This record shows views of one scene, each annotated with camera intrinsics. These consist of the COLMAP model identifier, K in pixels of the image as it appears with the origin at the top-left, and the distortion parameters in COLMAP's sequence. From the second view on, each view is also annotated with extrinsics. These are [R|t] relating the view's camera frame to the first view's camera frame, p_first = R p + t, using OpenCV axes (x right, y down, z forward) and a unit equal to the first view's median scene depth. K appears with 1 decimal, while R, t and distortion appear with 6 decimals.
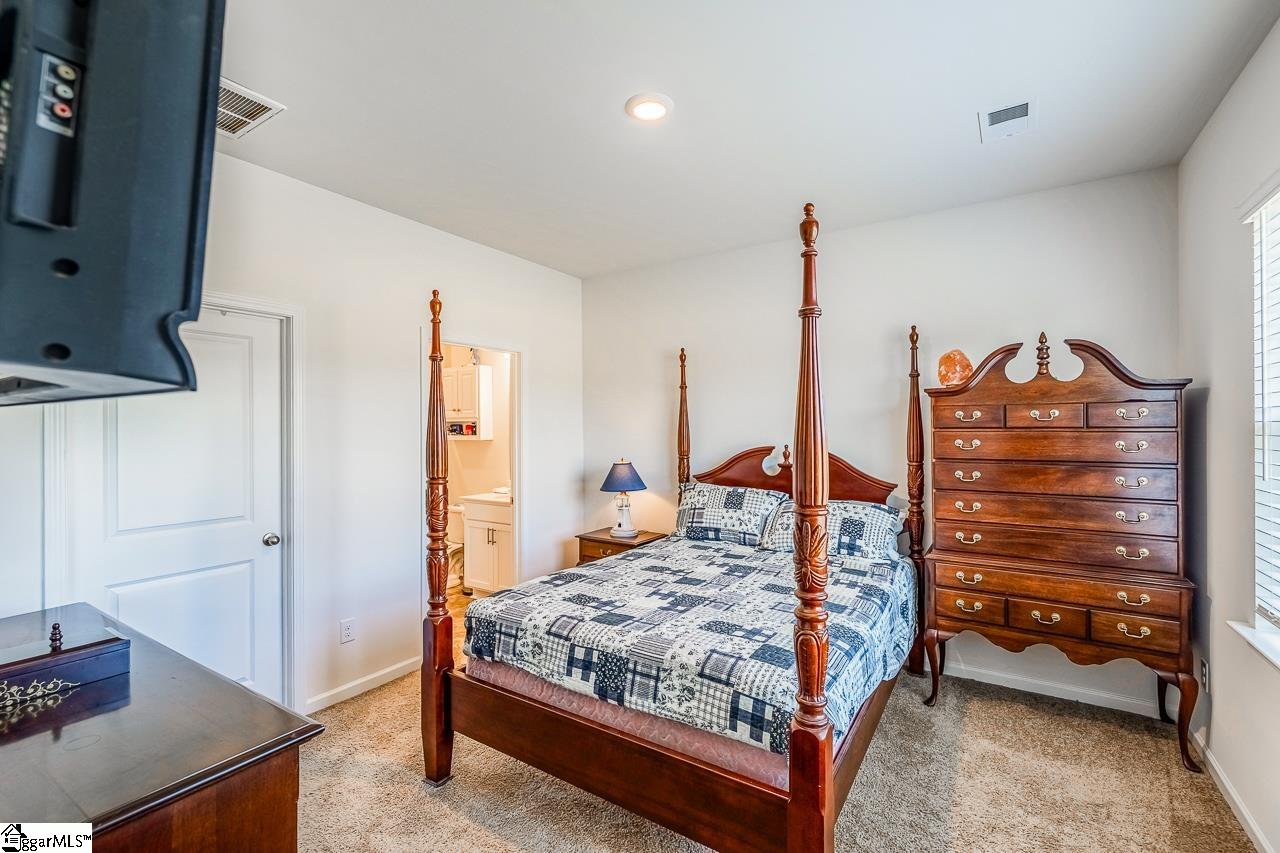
lens RADIAL K [[557.2, 0, 640.0], [0, 557.2, 426.5], [0, 0, 1]] dist [-0.000126, 0.000068]
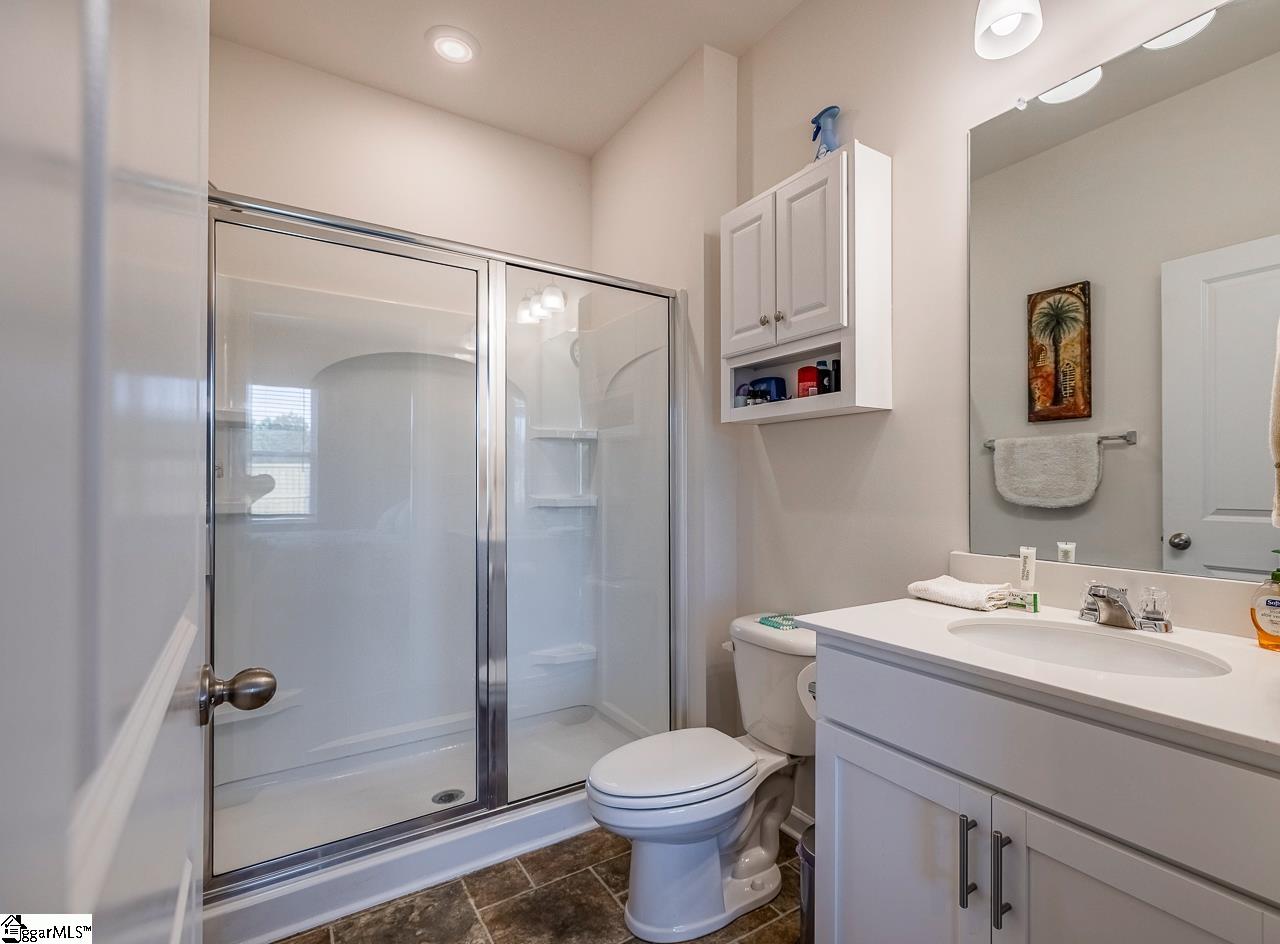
lens RADIAL K [[593.9, 0, 640.0], [0, 593.9, 472.0], [0, 0, 1]] dist [0.000042, 0.000000]
pose [[0.908628, -0.001459, -0.417603, -0.259482], [-0.002843, 0.999949, -0.009678, 0.057879], [0.417596, 0.009981, 0.908578, 0.686219]]
